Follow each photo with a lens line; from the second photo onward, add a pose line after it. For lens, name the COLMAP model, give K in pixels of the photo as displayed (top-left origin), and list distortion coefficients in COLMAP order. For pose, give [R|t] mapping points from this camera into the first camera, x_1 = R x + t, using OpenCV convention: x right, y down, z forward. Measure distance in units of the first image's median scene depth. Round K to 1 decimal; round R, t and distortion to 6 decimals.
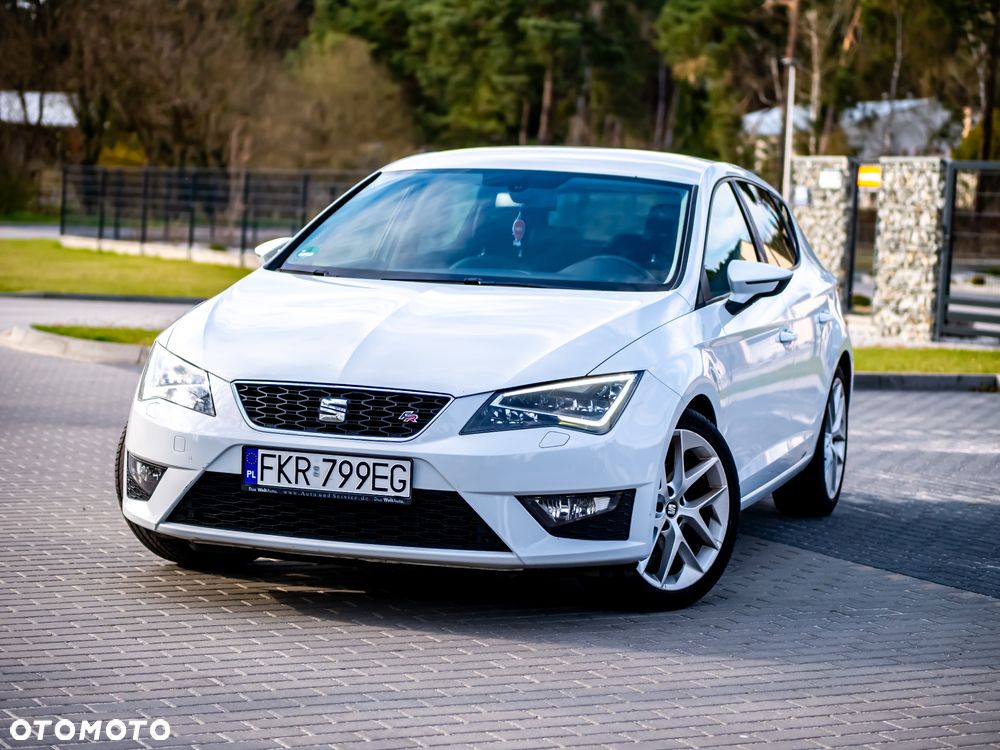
lens RADIAL K [[2454.7, 0, 230.5], [0, 2454.7, 374.4], [0, 0, 1]] dist [-0.061580, 0.030511]
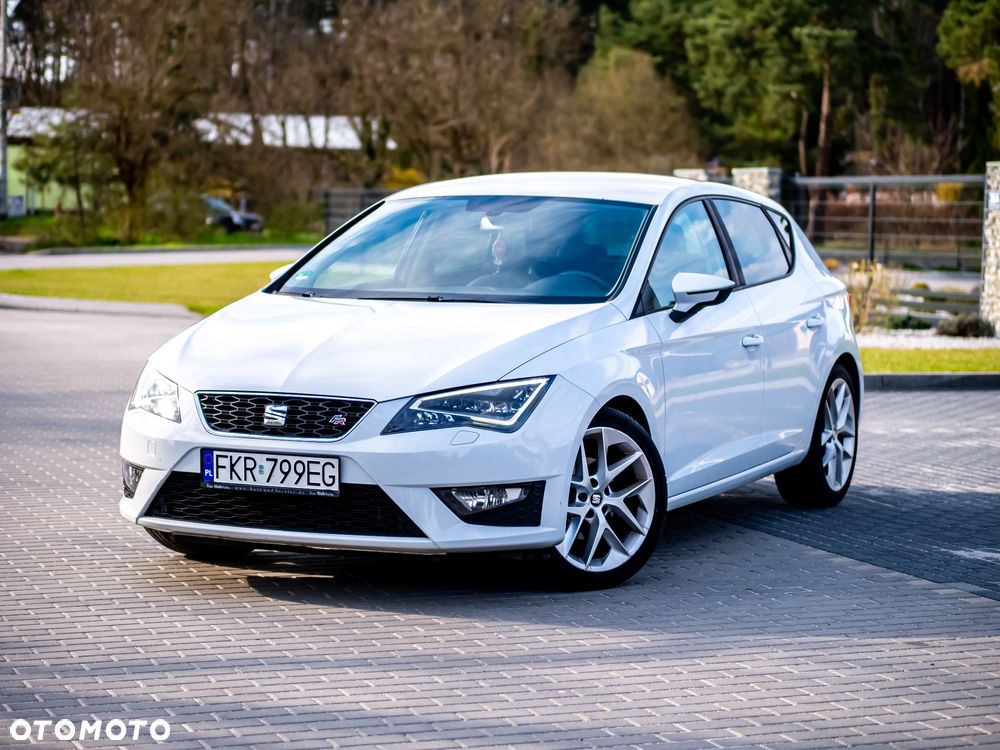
lens RADIAL K [[2650.3, 0, 500.0], [0, 2650.3, 375.0], [0, 0, 1]] dist [-0.035867, -0.541650]
pose [[0.992367, -0.021191, -0.121488, 0.282728], [0.020344, 0.999759, -0.008206, 0.007645], [0.121632, 0.005672, 0.992559, -0.200515]]
